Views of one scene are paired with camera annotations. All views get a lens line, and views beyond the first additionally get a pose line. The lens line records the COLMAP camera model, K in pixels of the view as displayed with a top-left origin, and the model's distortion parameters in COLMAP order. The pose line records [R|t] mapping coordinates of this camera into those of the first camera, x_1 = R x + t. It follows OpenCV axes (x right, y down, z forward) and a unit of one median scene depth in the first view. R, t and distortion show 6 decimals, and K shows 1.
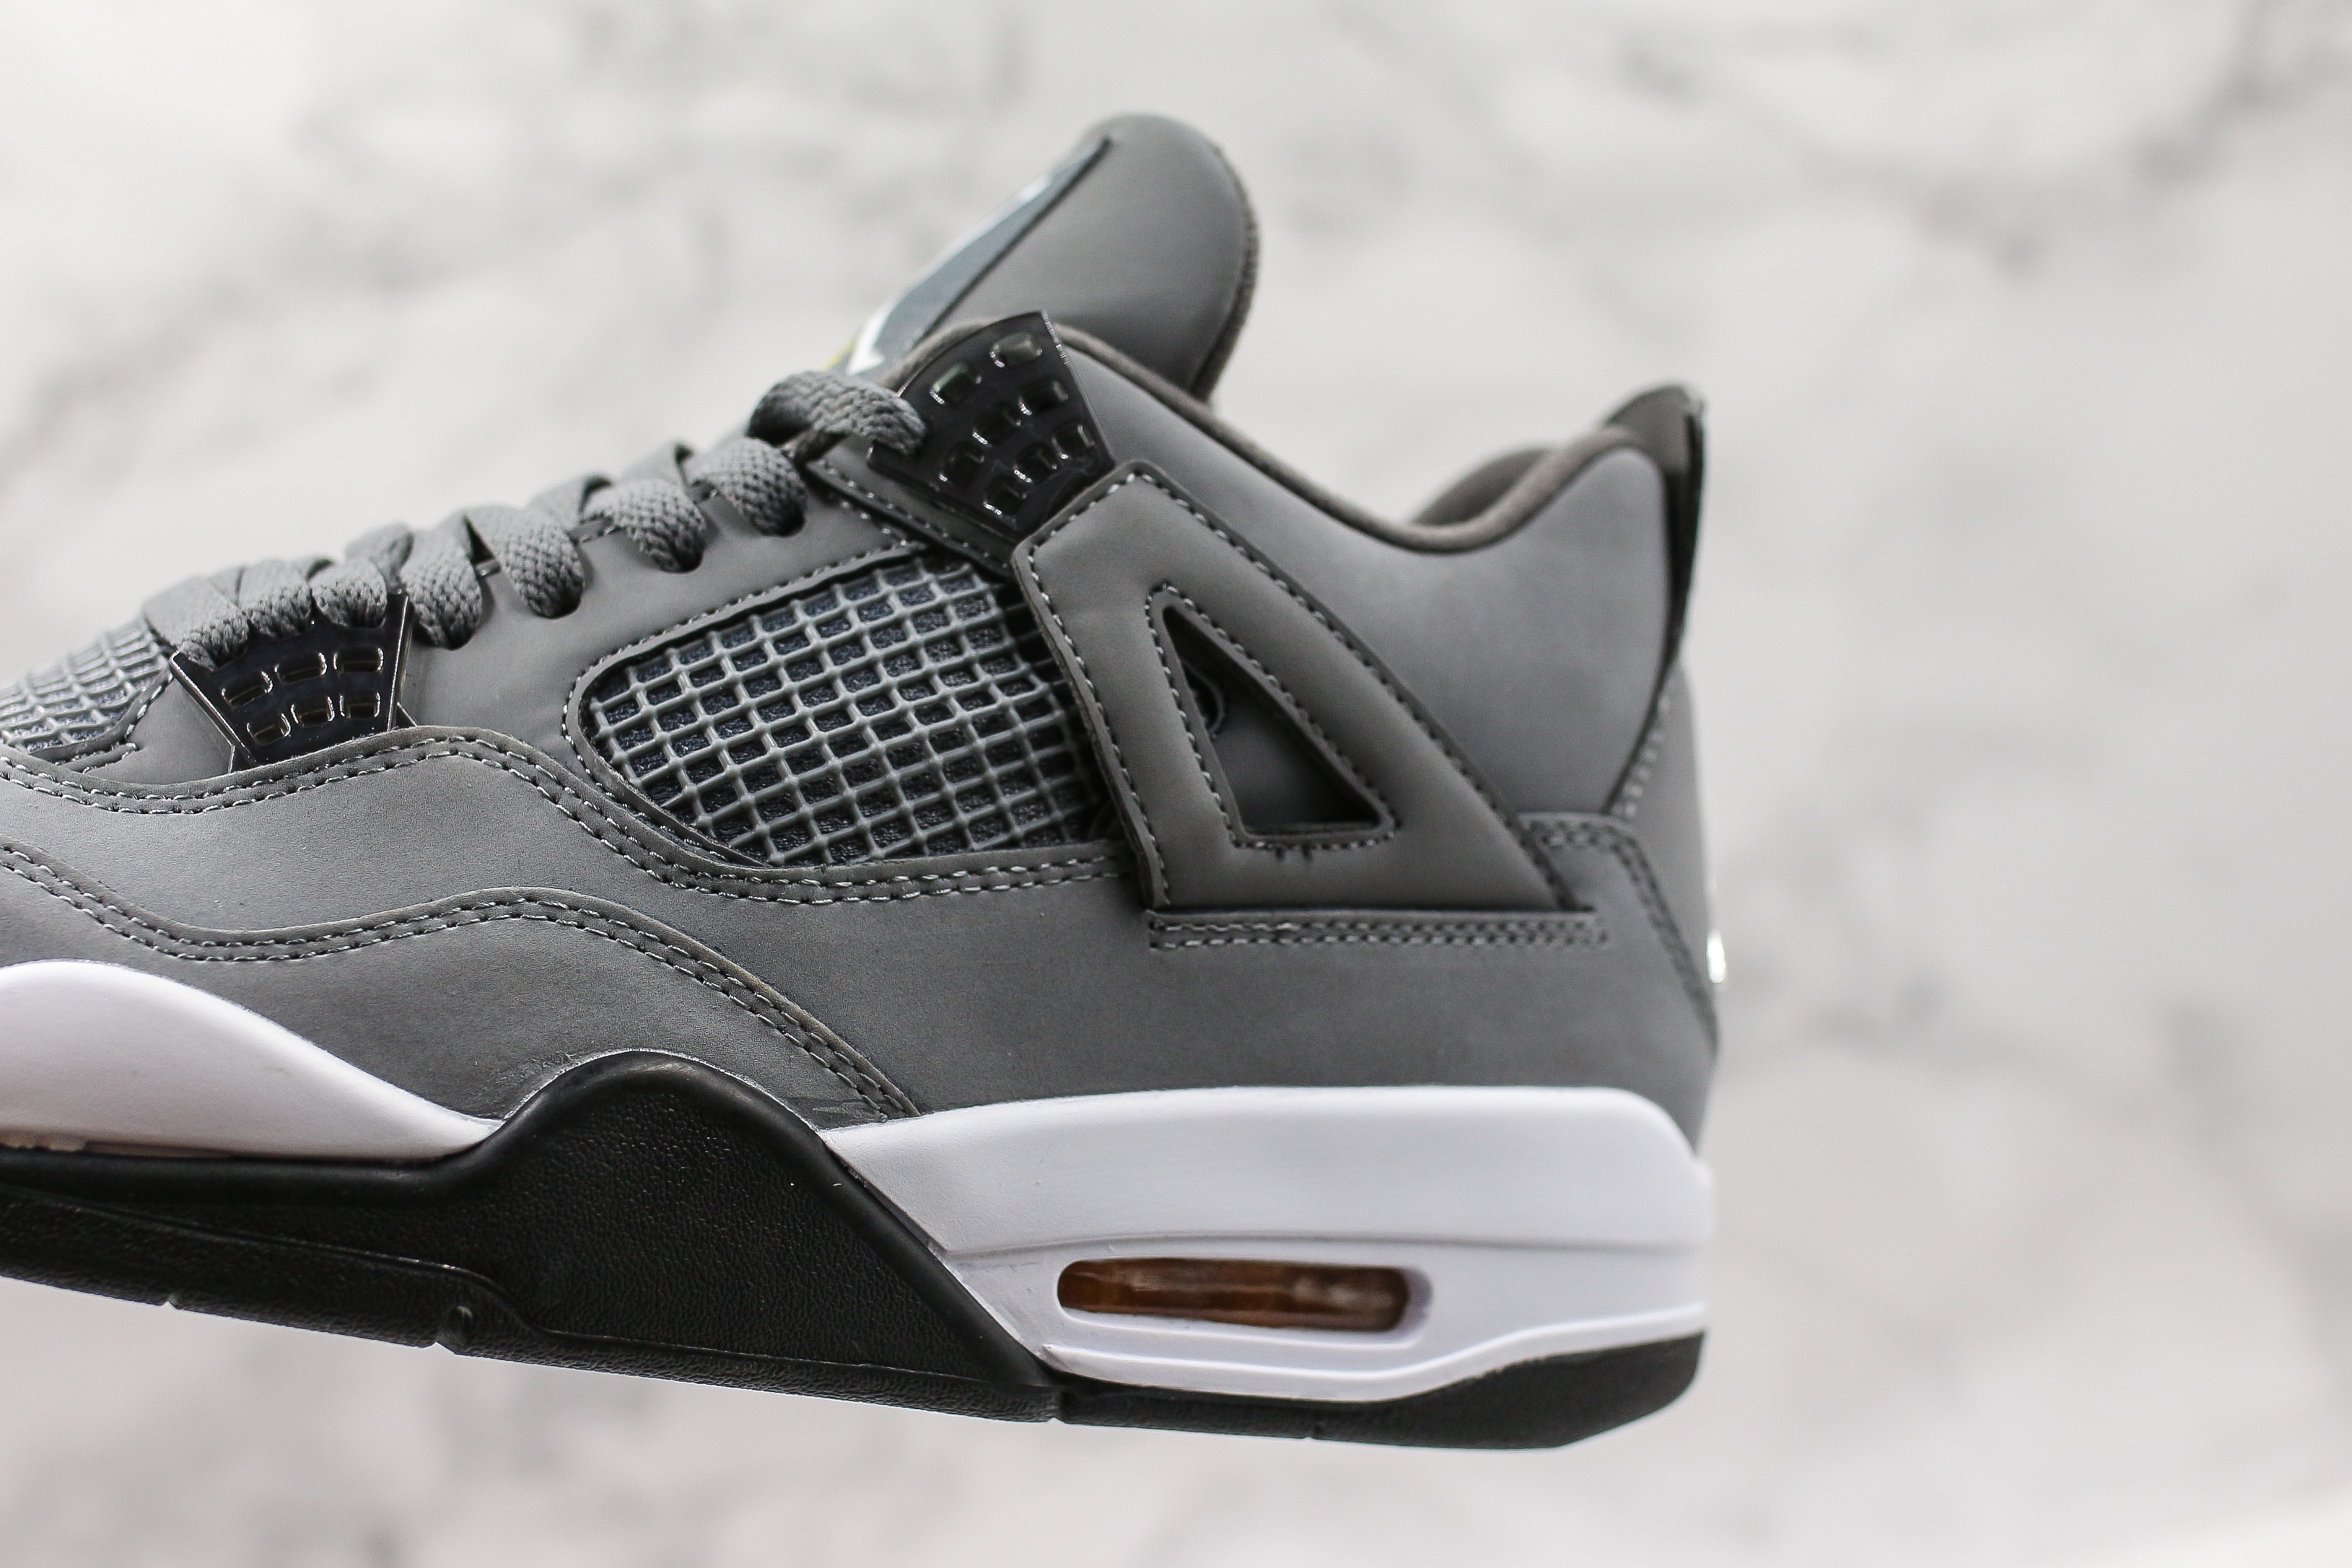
lens RADIAL K [[4015.5, 0, 1176.0], [0, 4015.5, 784.0], [0, 0, 1]] dist [0.024592, -0.037950]
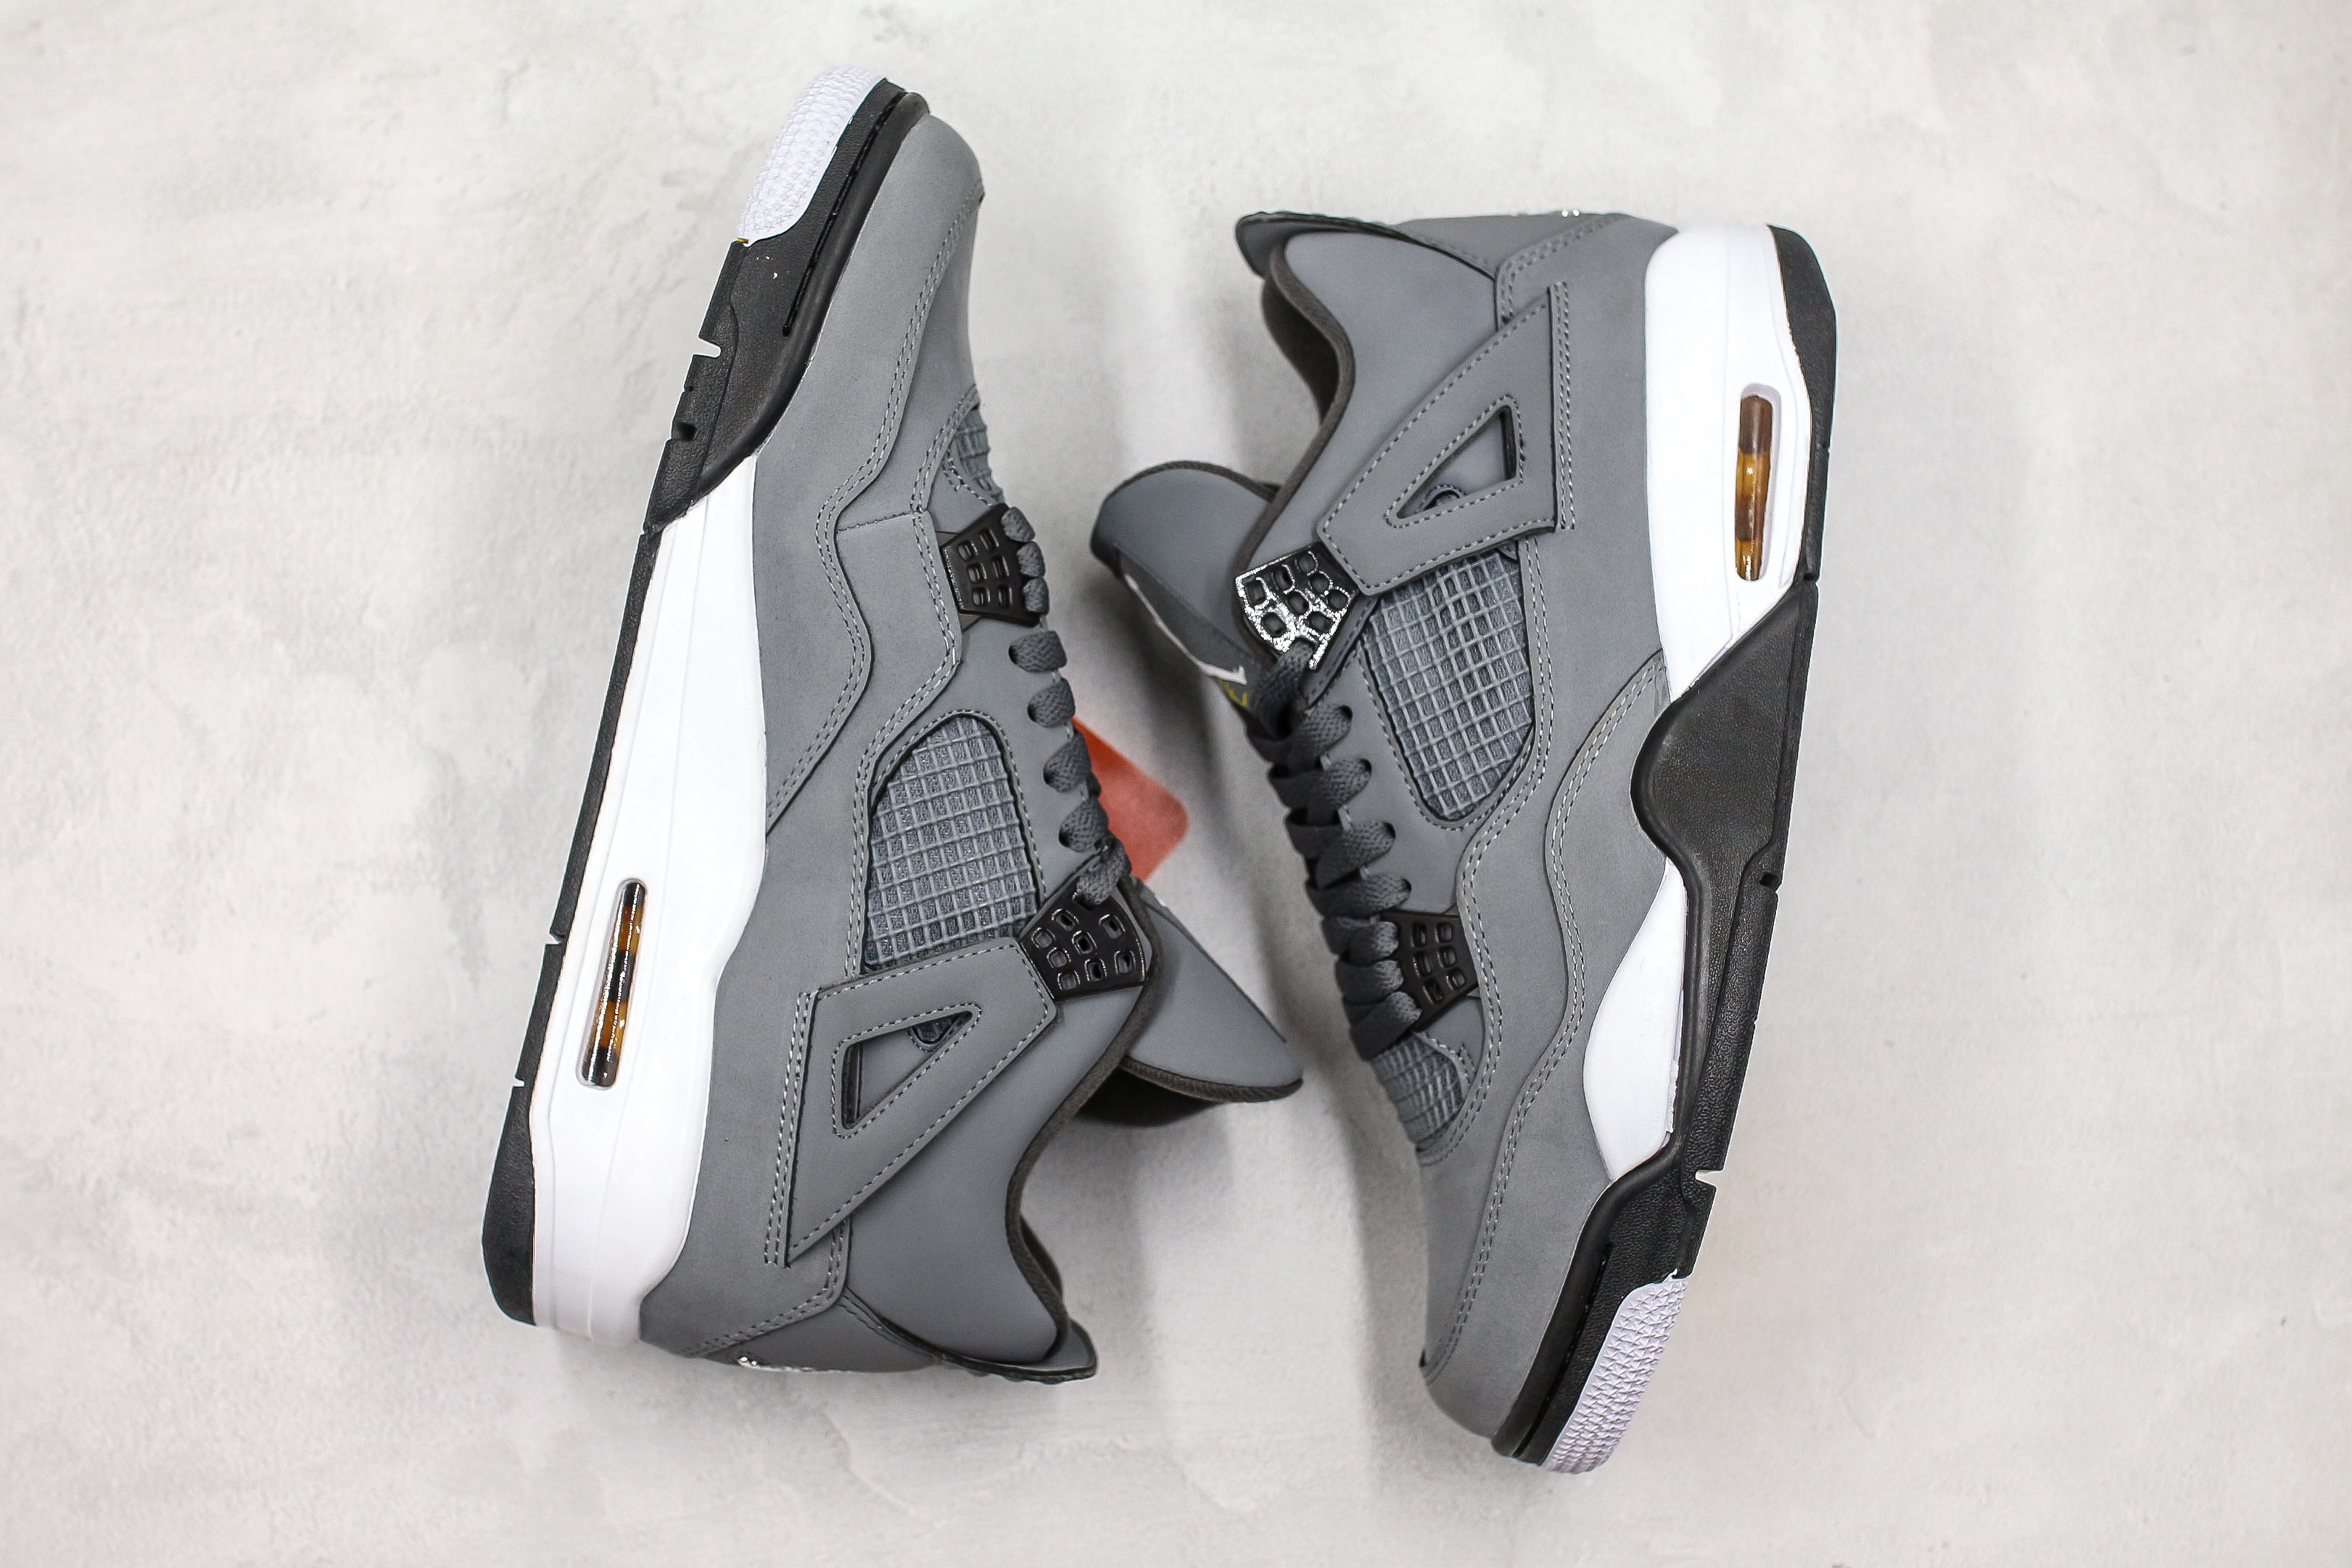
lens RADIAL K [[4015.8, 0, 1176.0], [0, 4015.8, 784.0], [0, 0, 1]] dist [0.024592, -0.037950]
pose [[0.027892, -0.996672, -0.076598, 0.013854], [0.997549, 0.022833, 0.066144, -0.273730], [-0.064175, -0.078255, 0.994866, -0.904313]]
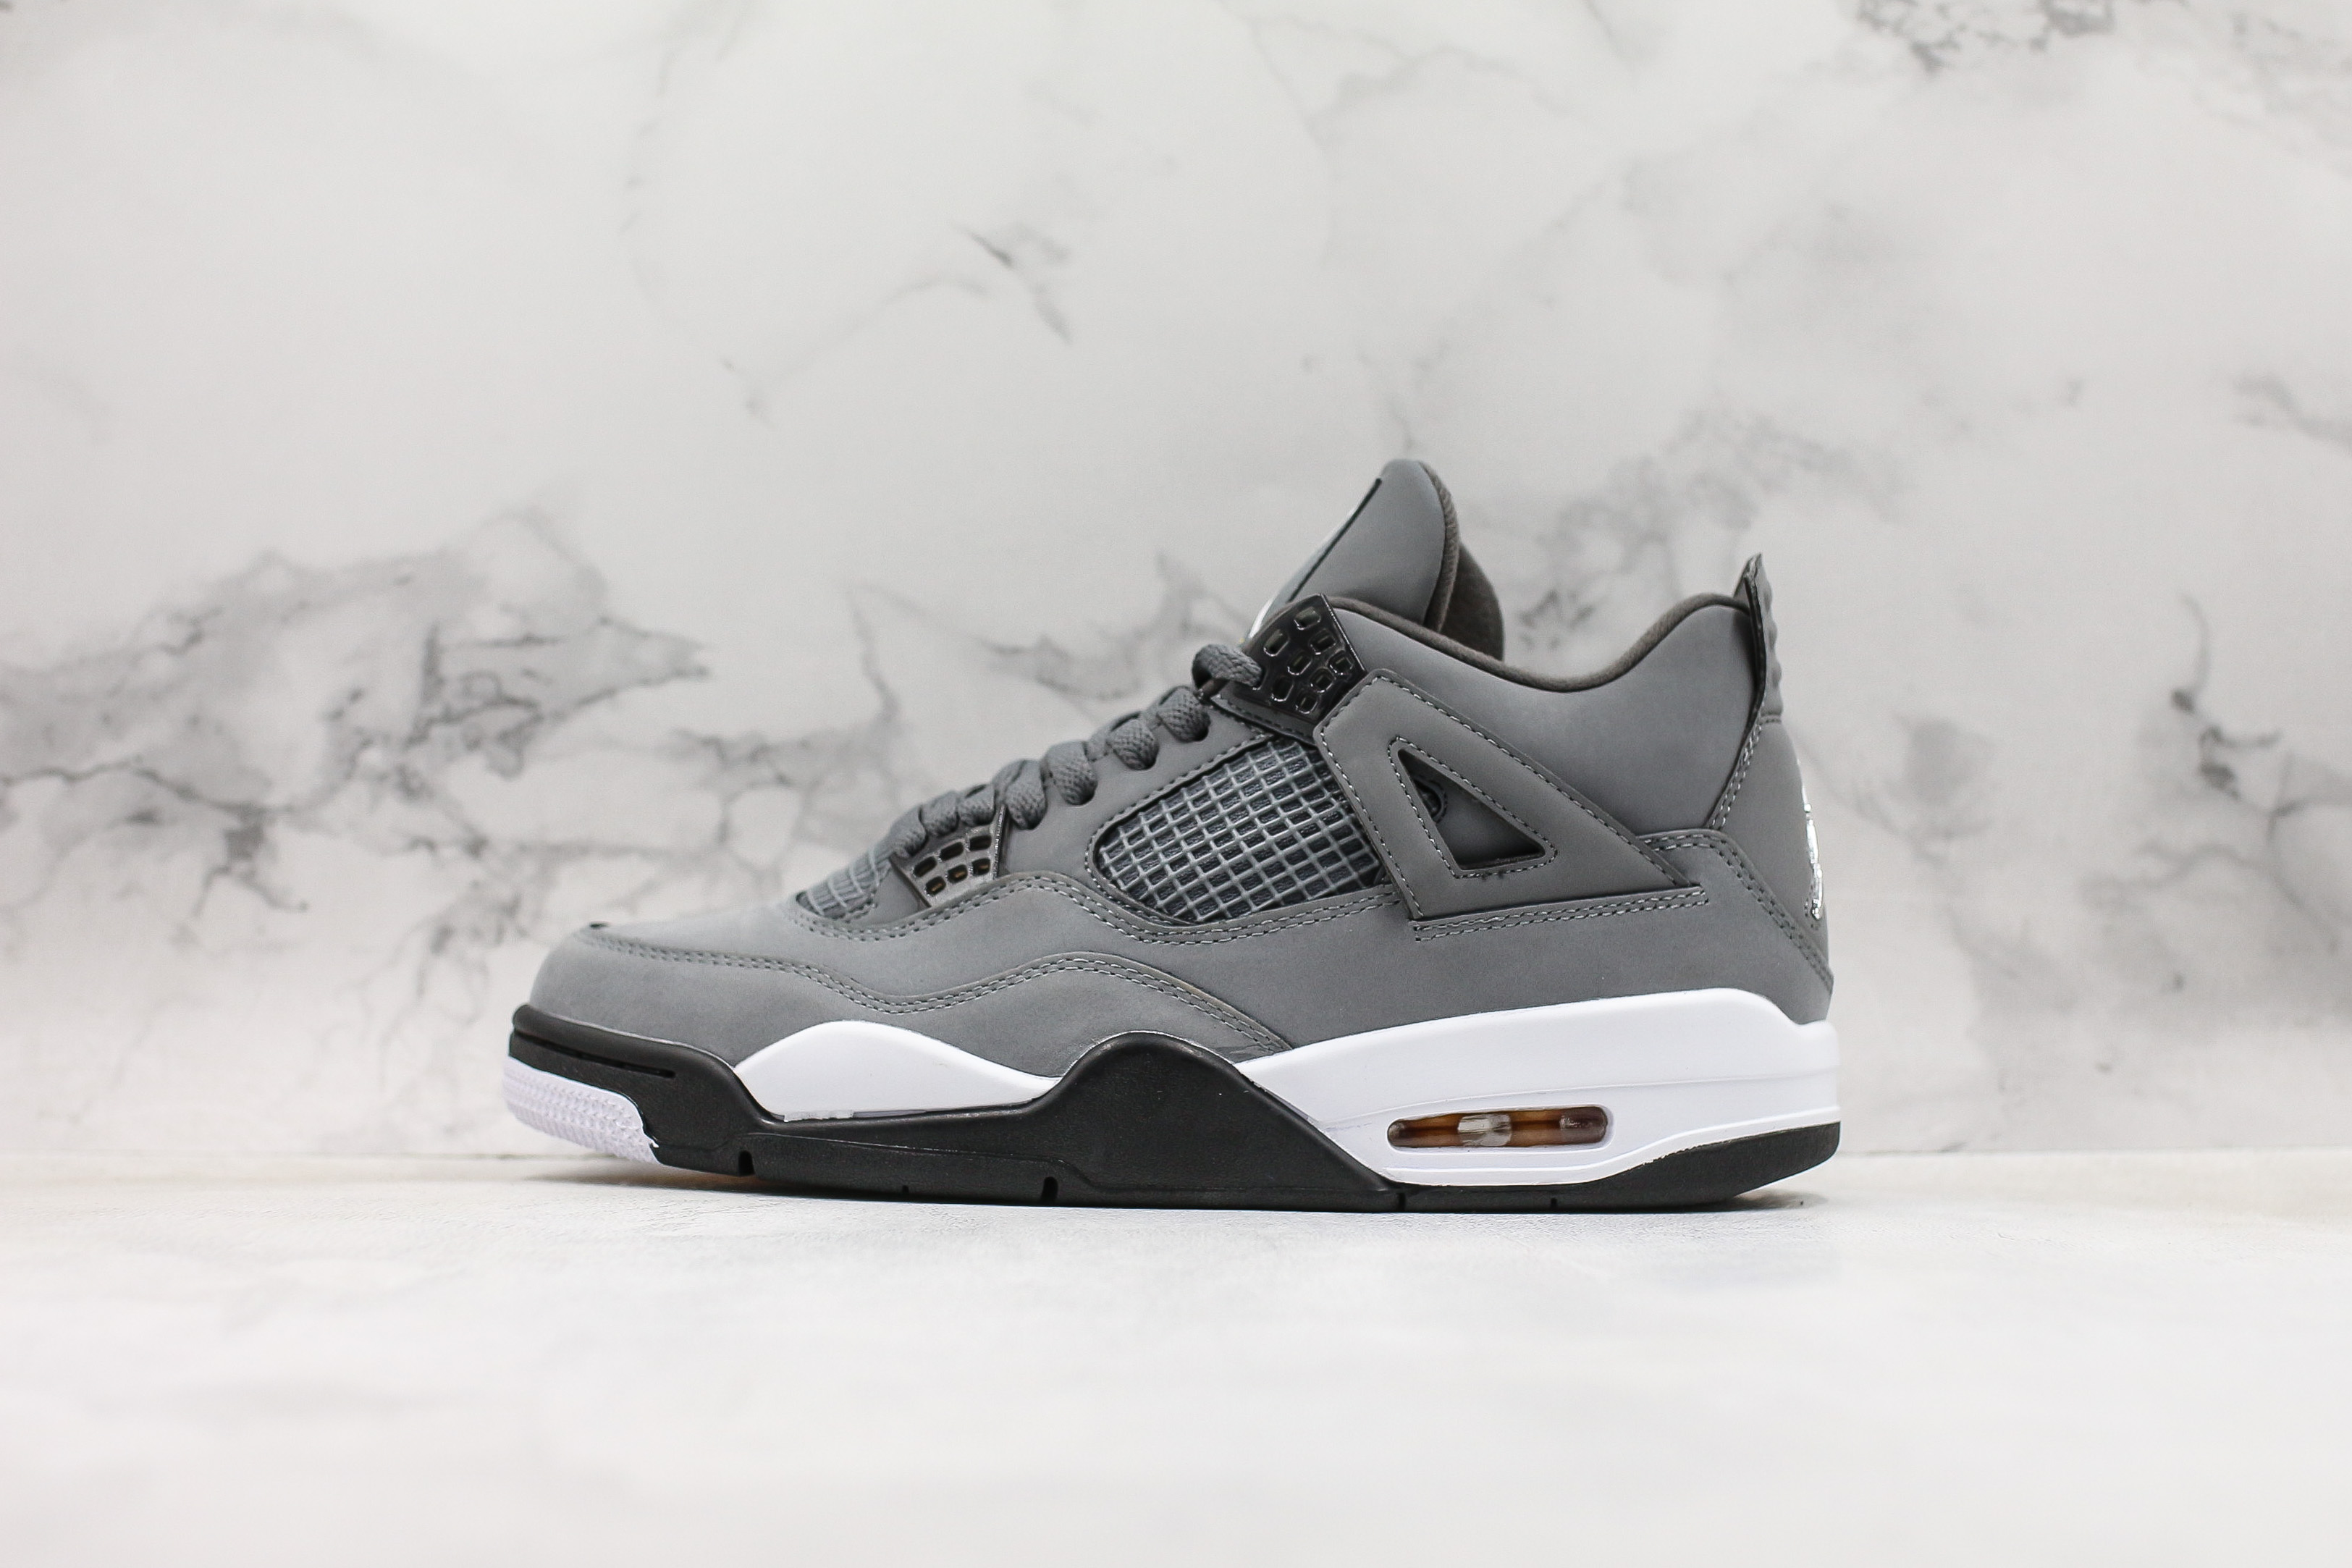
lens RADIAL K [[4015.8, 0, 1176.0], [0, 4015.8, 784.0], [0, 0, 1]] dist [0.024592, -0.037950]
pose [[0.929912, -0.140516, -0.339881, 0.509808], [0.138112, 0.989919, -0.031384, 0.012841], [0.340865, -0.017757, 0.939944, -0.706522]]
